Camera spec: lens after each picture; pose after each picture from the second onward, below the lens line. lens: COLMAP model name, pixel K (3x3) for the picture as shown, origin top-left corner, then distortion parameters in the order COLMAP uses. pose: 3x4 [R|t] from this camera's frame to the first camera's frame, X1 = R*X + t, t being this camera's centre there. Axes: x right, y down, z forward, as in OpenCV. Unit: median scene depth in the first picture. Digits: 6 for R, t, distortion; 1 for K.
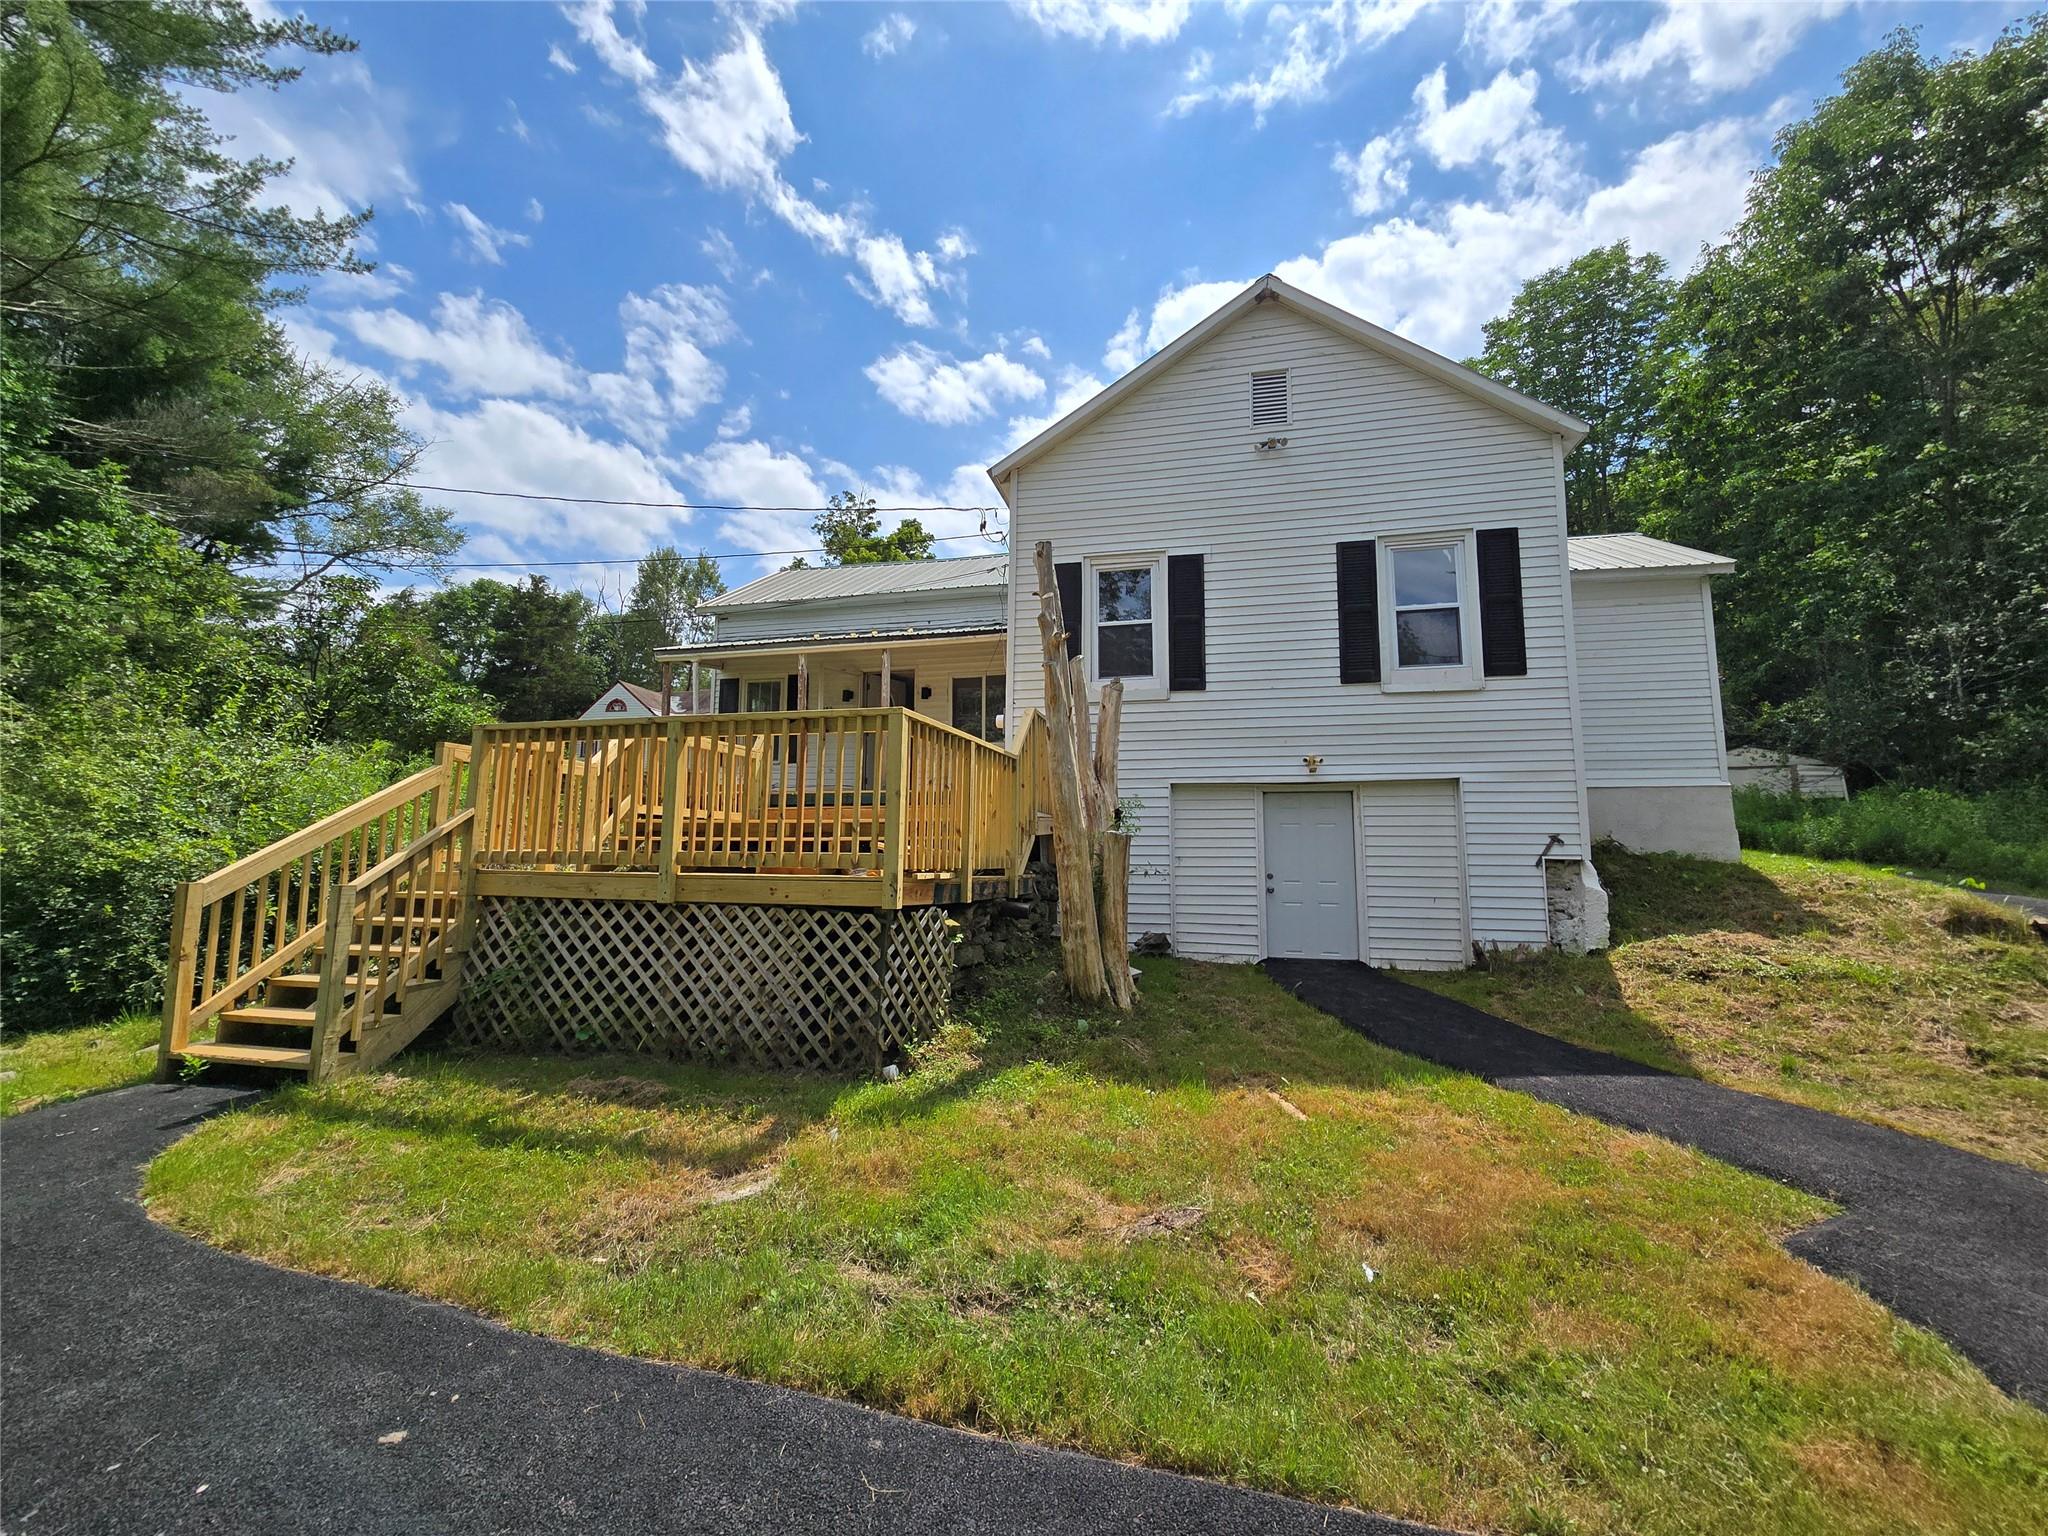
lens RADIAL K [[838.6, 0, 1017.7], [0, 838.6, 750.0], [0, 0, 1]] dist [-0.000111, -0.000167]
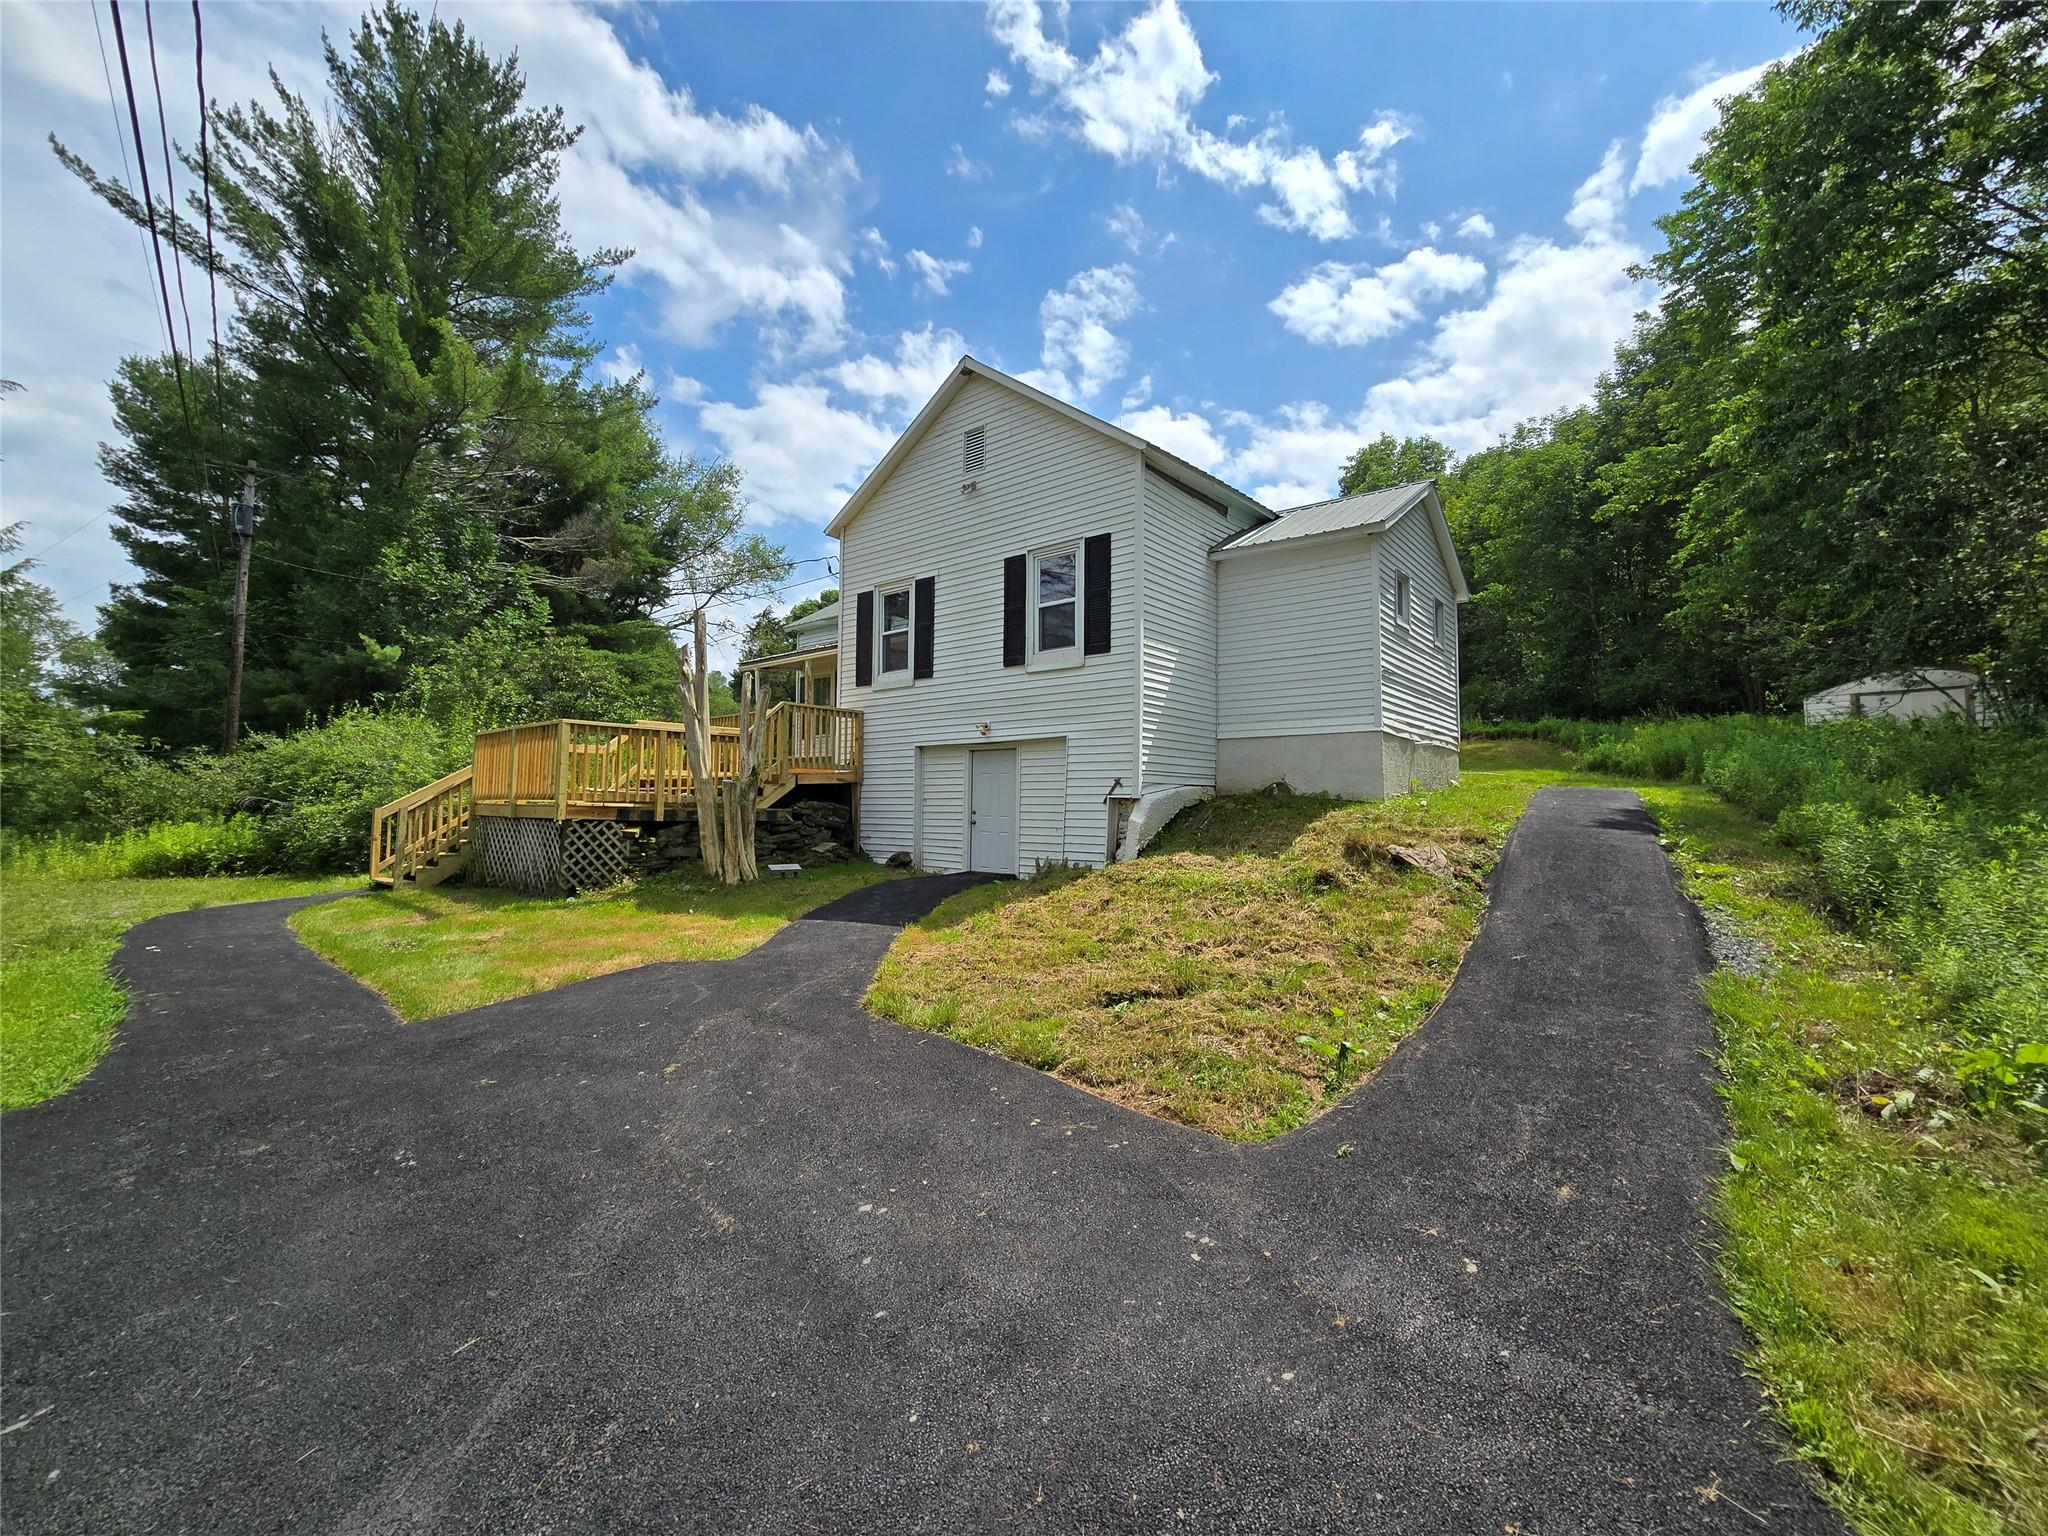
lens RADIAL K [[838.6, 0, 1017.7], [0, 838.6, 750.0], [0, 0, 1]] dist [-0.000111, -0.000167]
pose [[0.899019, -0.030870, -0.436819, 0.967108], [0.053996, 0.997715, 0.040619, -0.001458], [0.434567, -0.060104, 0.898632, -0.184618]]
